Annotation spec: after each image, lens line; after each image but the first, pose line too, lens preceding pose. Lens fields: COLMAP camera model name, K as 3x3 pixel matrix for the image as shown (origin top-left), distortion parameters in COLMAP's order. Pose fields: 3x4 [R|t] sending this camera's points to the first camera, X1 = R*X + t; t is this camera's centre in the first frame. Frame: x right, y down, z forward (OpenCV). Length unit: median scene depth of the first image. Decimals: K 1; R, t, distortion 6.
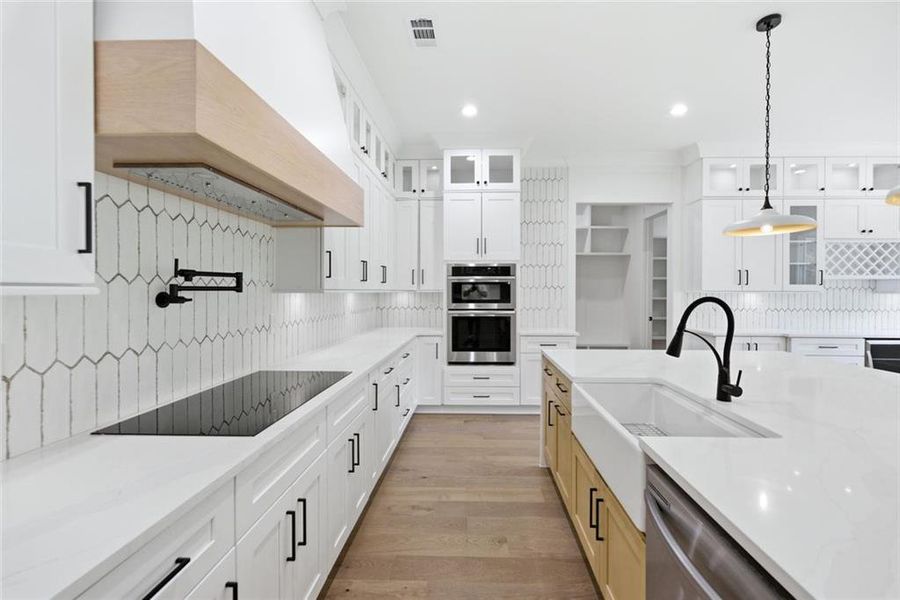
lens RADIAL K [[359.1, 0, 459.4], [0, 359.1, 292.2], [0, 0, 1]] dist [-0.009405, 0.000291]
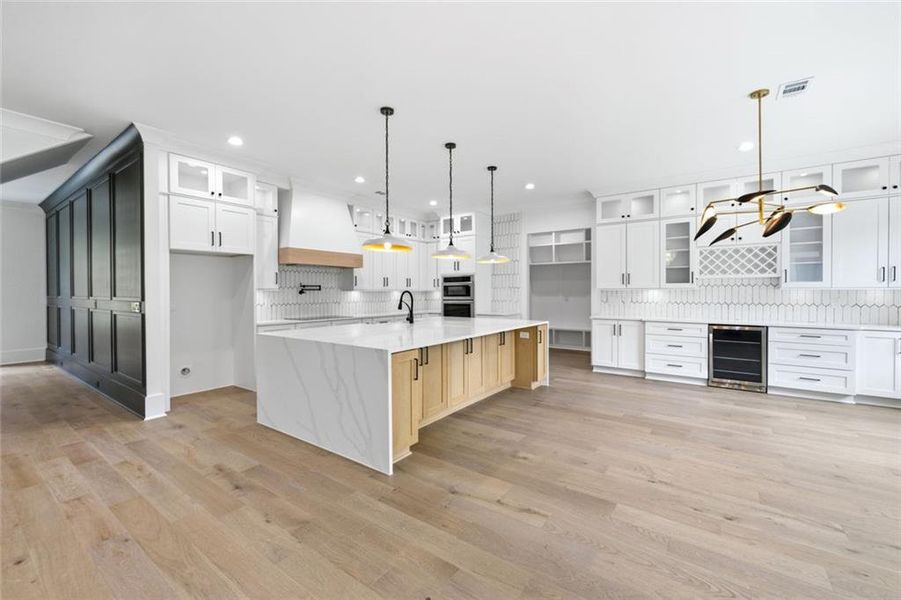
lens RADIAL K [[366.0, 0, 474.8], [0, 366.0, 293.0], [0, 0, 1]] dist [0.000034, 0.000366]
pose [[0.868336, -0.002188, -0.495972, 1.272621], [0.002833, 0.999996, 0.000550, 0.013596], [0.495969, -0.001883, 0.868338, -0.710893]]
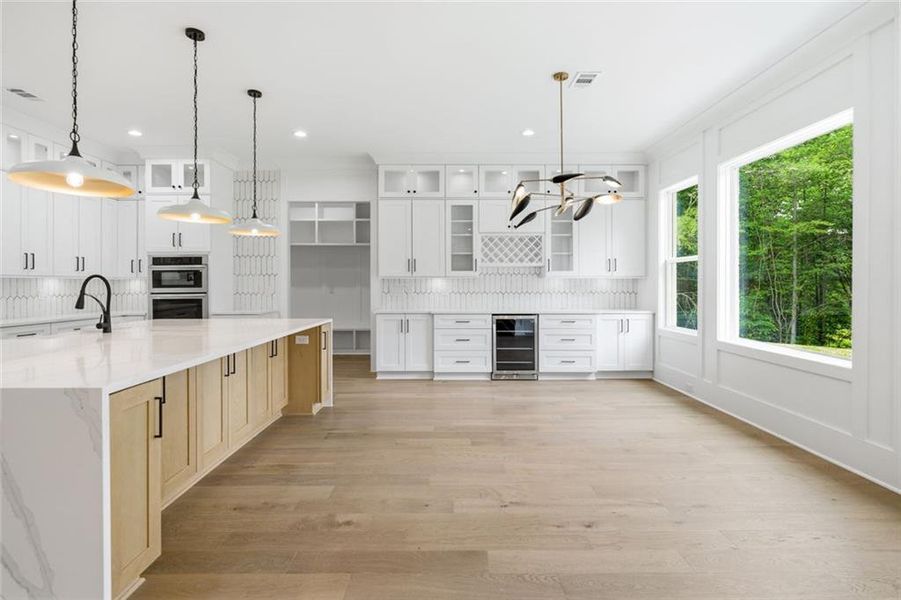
lens RADIAL K [[433.8, 0, 446.9], [0, 433.8, 283.1], [0, 0, 1]] dist [-0.000985, 0.000192]
pose [[0.998487, -0.007052, 0.054536, 1.046188], [0.007300, 0.999964, -0.004354, 0.033353], [-0.054503, 0.004746, 0.998502, -0.582492]]
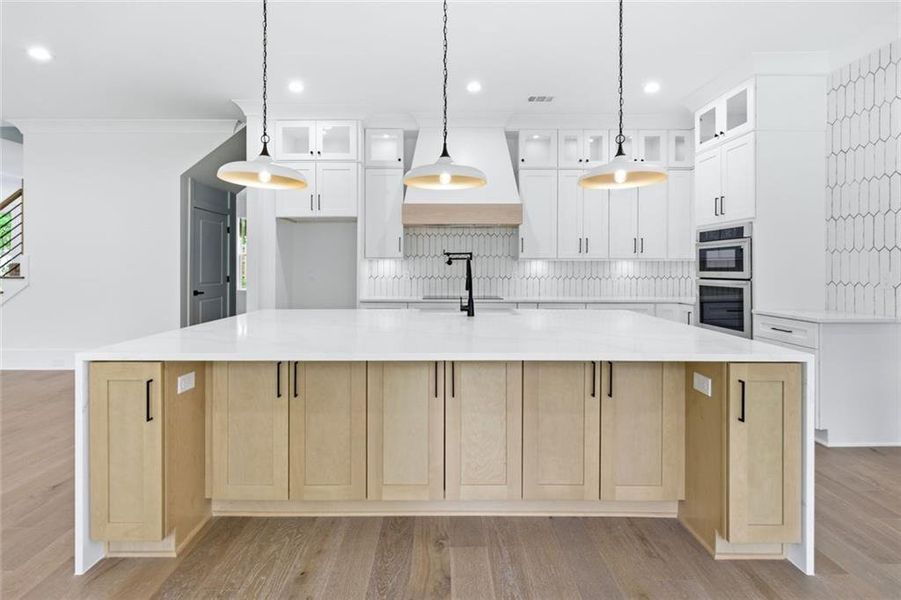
lens RADIAL K [[433.8, 0, 443.2], [0, 433.8, 259.8], [0, 0, 1]] dist [-0.000985, 0.000192]
pose [[0.054539, -0.019283, -0.998325, 1.282422], [-0.004276, 0.999800, -0.019545, 0.030705], [0.998502, 0.005335, 0.054446, 0.324884]]
